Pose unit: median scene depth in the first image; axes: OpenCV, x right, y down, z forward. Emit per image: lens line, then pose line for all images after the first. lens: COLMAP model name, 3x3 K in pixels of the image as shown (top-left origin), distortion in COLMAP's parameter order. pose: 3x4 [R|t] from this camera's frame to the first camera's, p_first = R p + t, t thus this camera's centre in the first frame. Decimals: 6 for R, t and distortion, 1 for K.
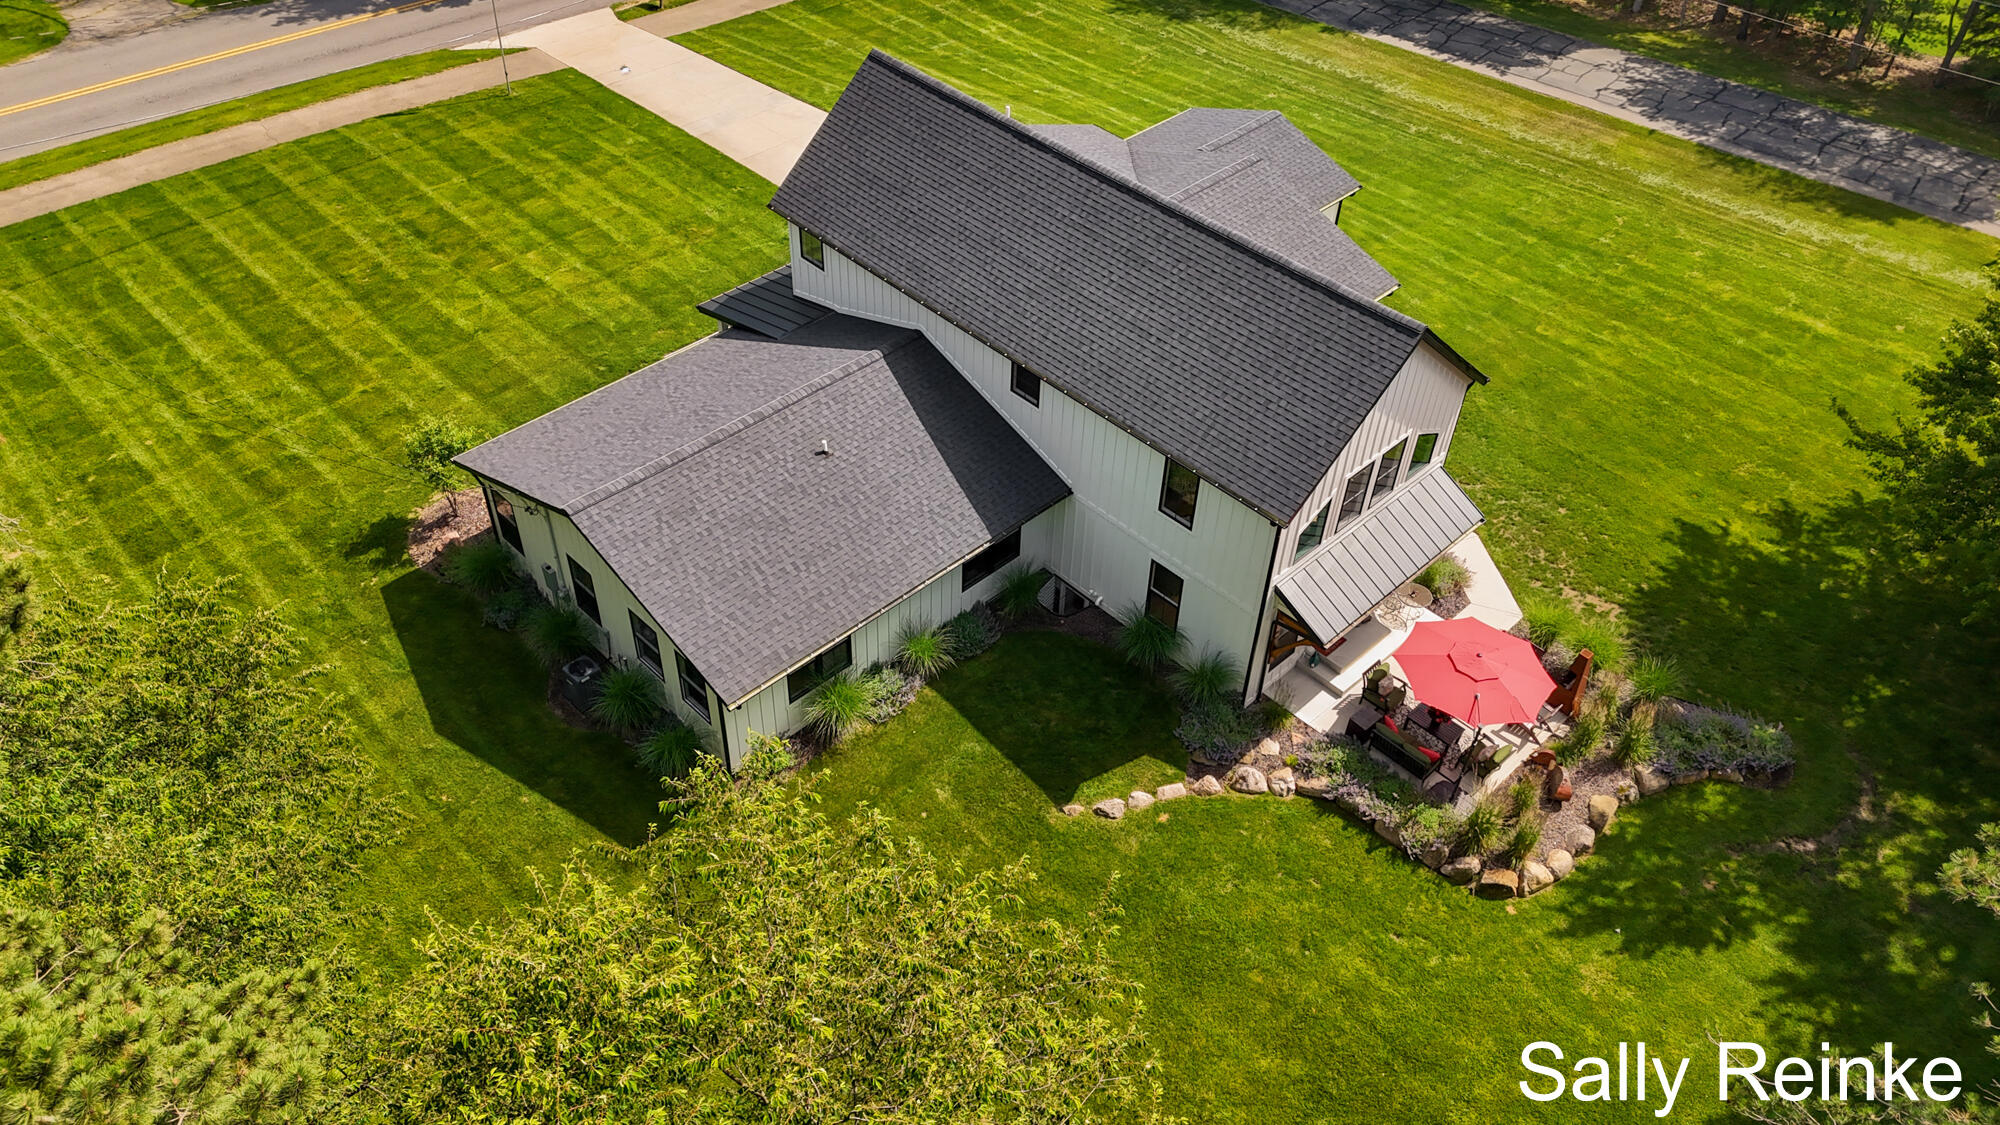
lens RADIAL K [[1490.5, 0, 1005.8], [0, 1490.5, 560.8], [0, 0, 1]] dist [0.031395, -0.036272]
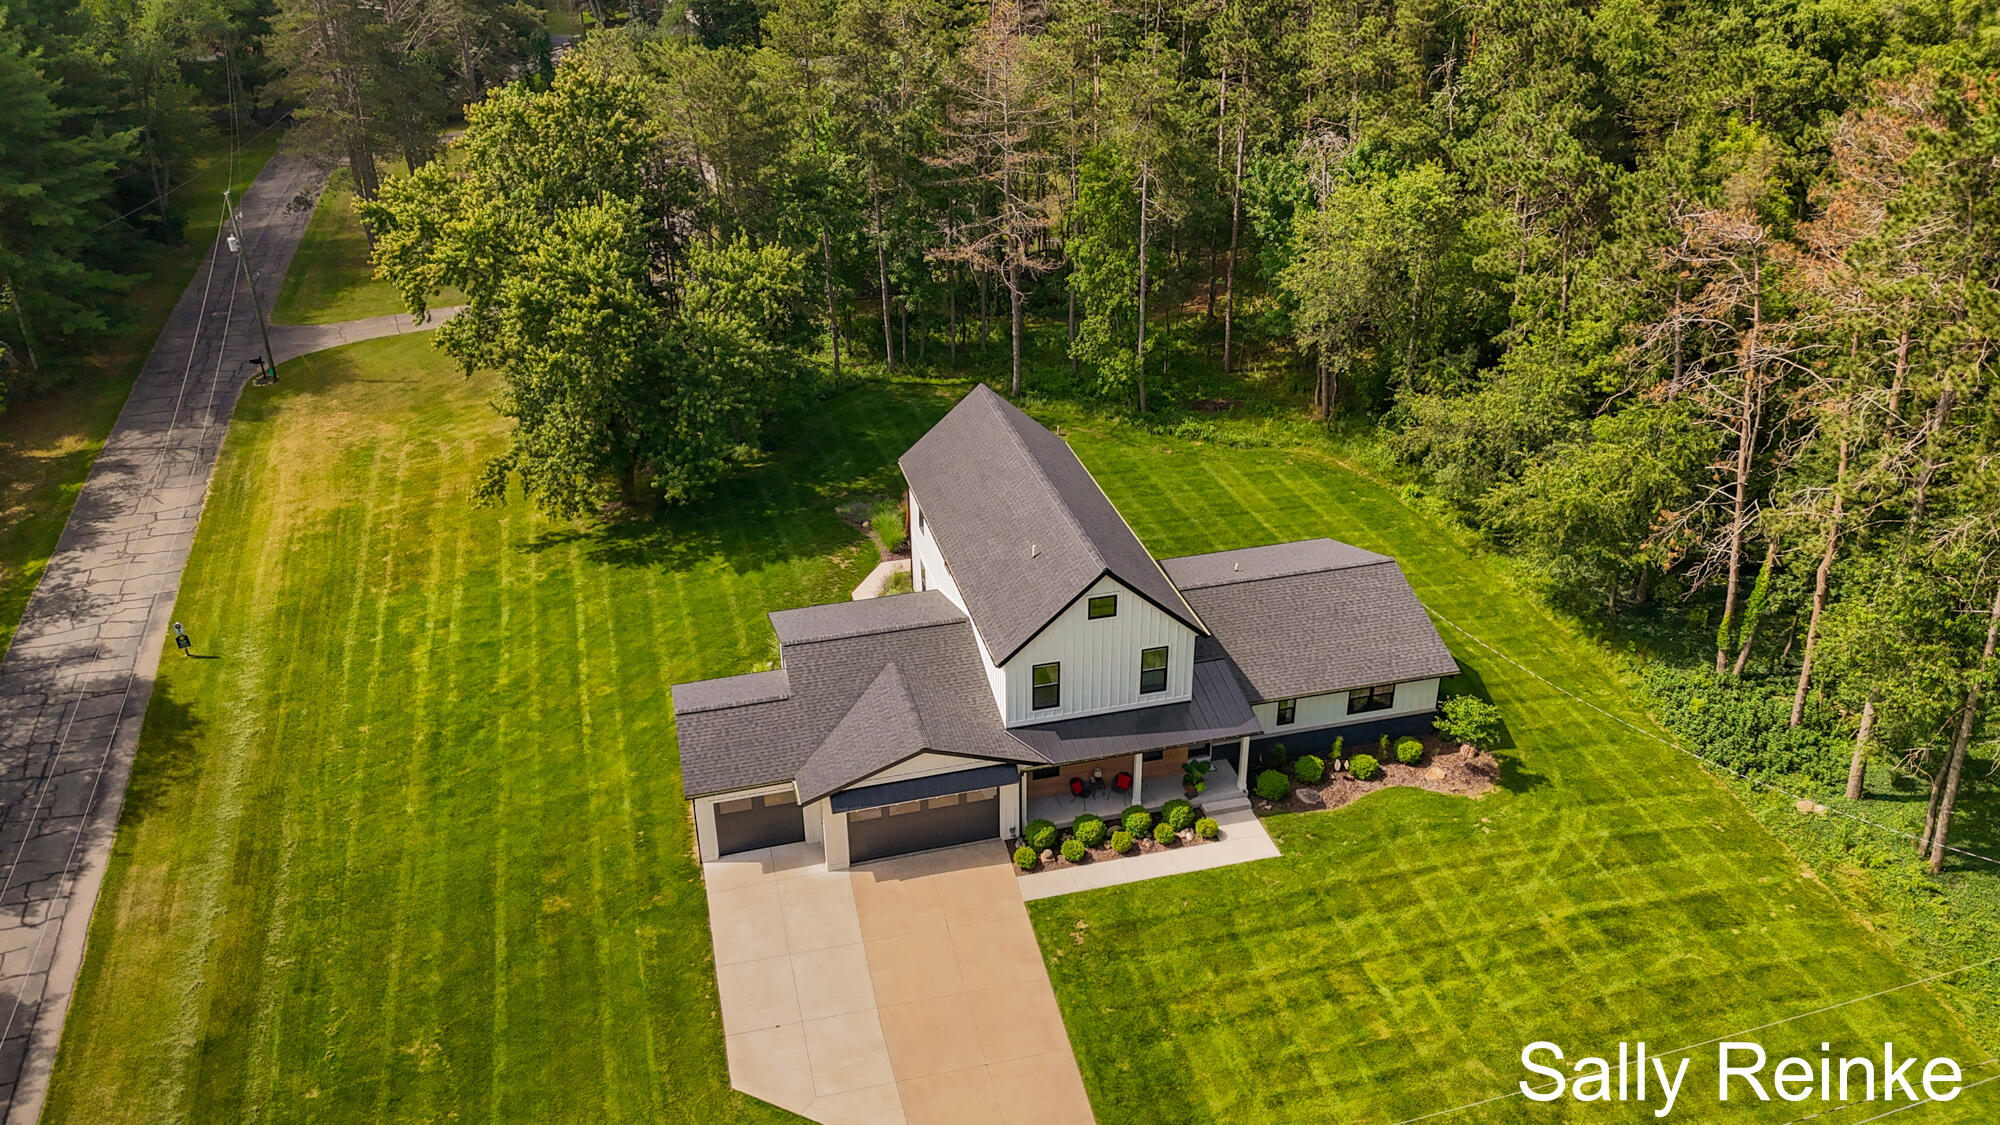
lens RADIAL K [[1490.5, 0, 1003.3], [0, 1490.5, 555.2], [0, 0, 1]] dist [0.031395, -0.036272]
pose [[-0.865797, -0.256045, 0.429927, -0.379463], [0.327119, 0.360560, 0.873493, -1.014964], [-0.378668, 0.896904, -0.228414, 0.901461]]
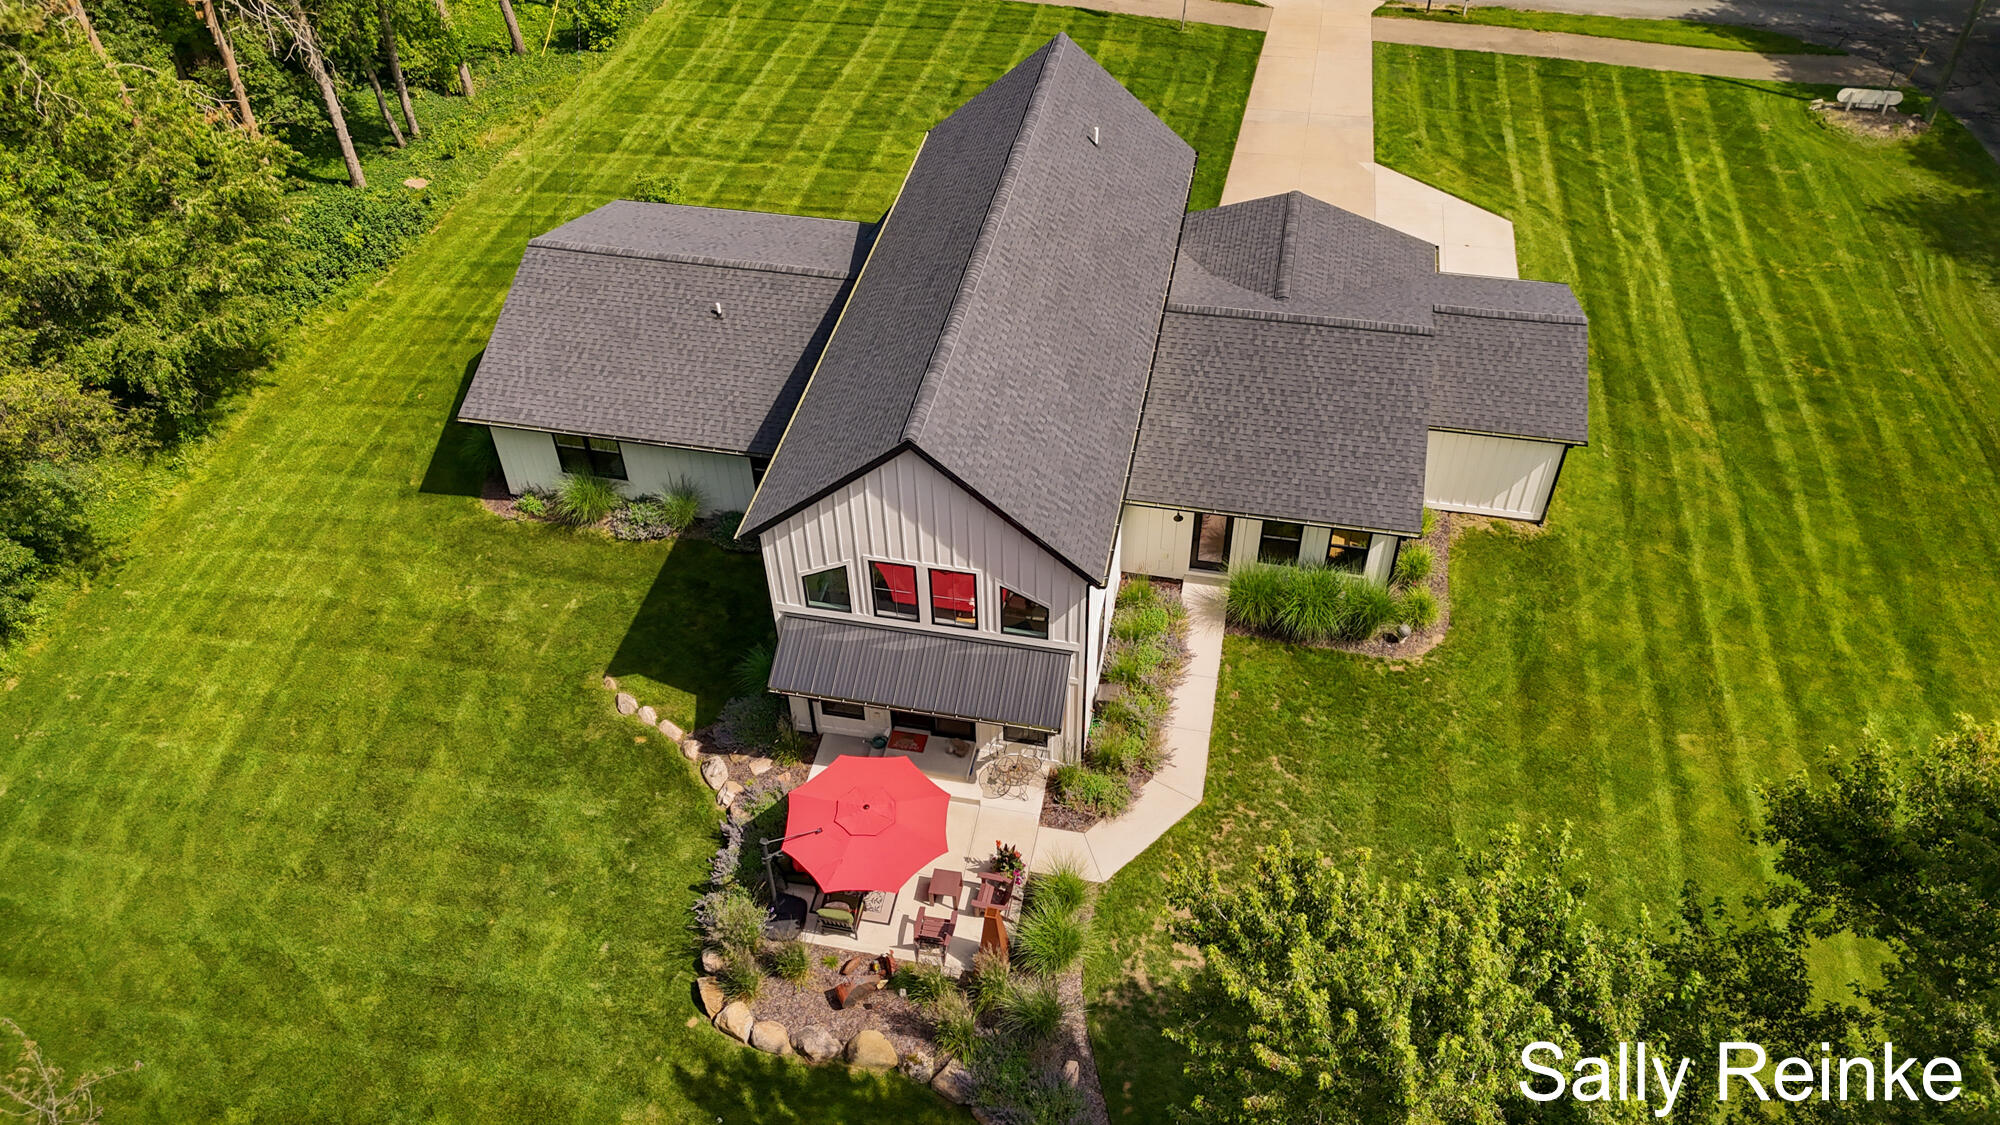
lens RADIAL K [[1490.5, 0, 1004.1], [0, 1490.5, 559.8], [0, 0, 1]] dist [0.031395, -0.036272]
pose [[0.564084, 0.541623, -0.623260, 0.490242], [-0.538078, 0.813654, 0.220088, -0.175927], [0.626323, 0.211214, 0.750405, 0.200825]]
